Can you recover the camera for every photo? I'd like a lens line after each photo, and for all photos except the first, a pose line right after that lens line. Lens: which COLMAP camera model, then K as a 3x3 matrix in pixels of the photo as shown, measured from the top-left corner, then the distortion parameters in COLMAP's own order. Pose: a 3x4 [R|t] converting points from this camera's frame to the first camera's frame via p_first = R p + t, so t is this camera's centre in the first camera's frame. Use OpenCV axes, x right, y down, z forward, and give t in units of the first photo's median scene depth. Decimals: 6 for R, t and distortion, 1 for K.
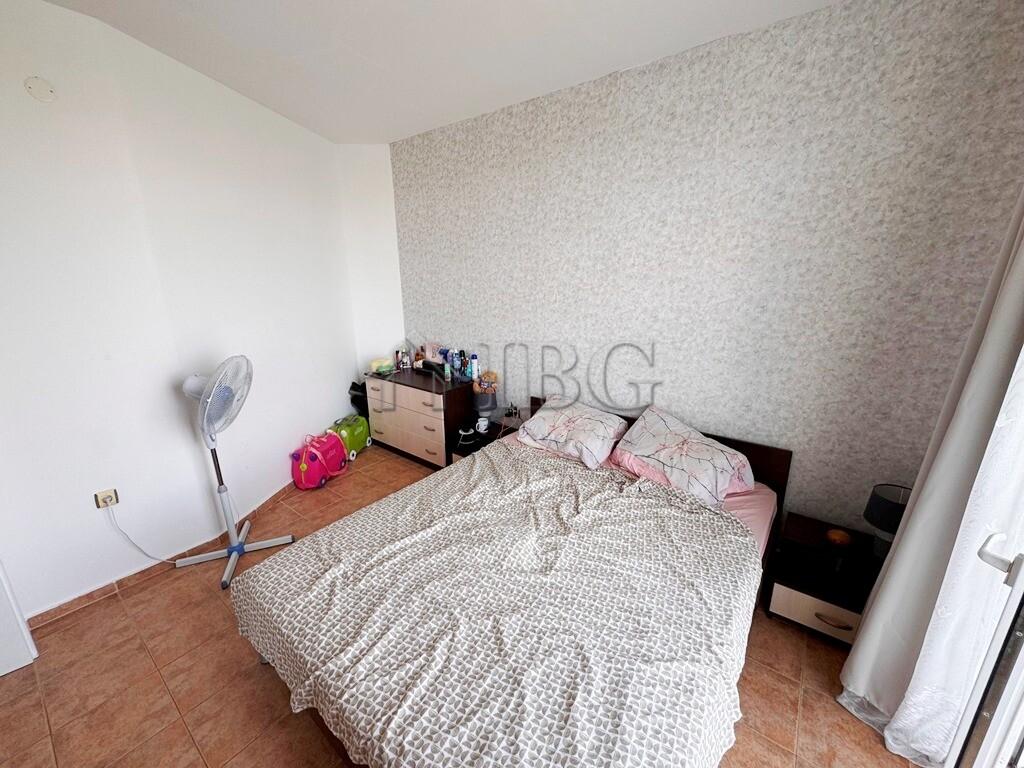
lens RADIAL K [[413.0, 0, 508.3], [0, 413.0, 381.3], [0, 0, 1]] dist [0.000661, 0.000026]
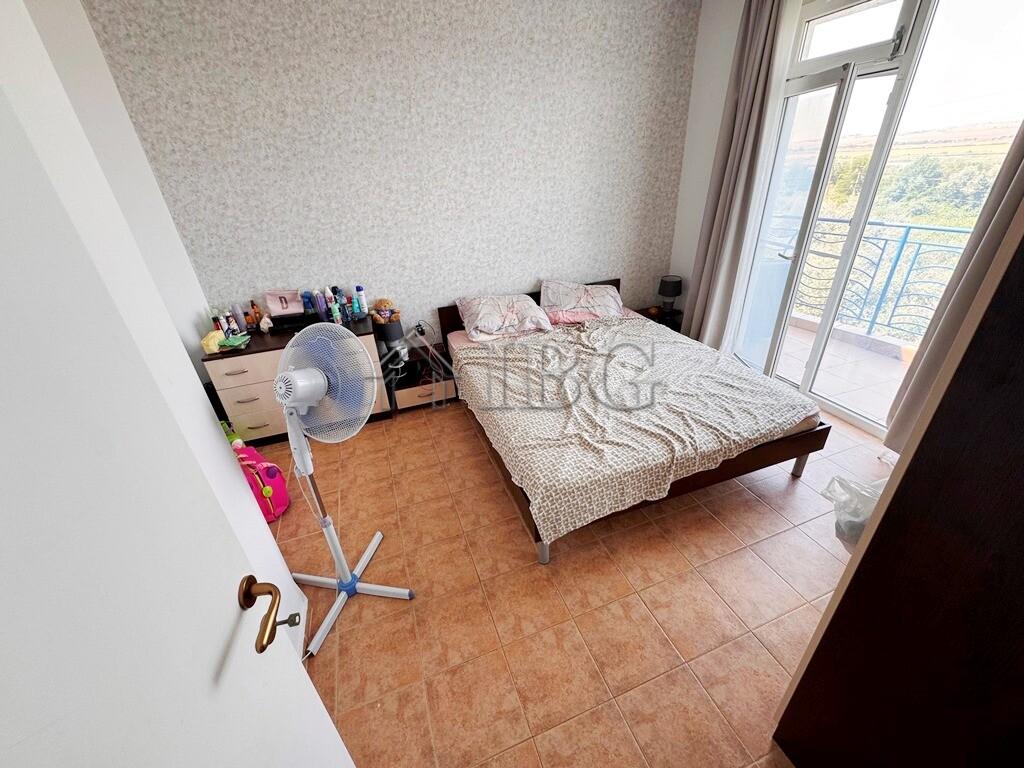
lens RADIAL K [[413.0, 0, 509.5], [0, 413.0, 383.9], [0, 0, 1]] dist [0.000661, 0.000026]
pose [[0.533865, -0.412936, 0.737884, -0.903226], [0.273156, 0.910081, 0.311670, -0.084414], [-0.800234, 0.035167, 0.598656, 0.292488]]
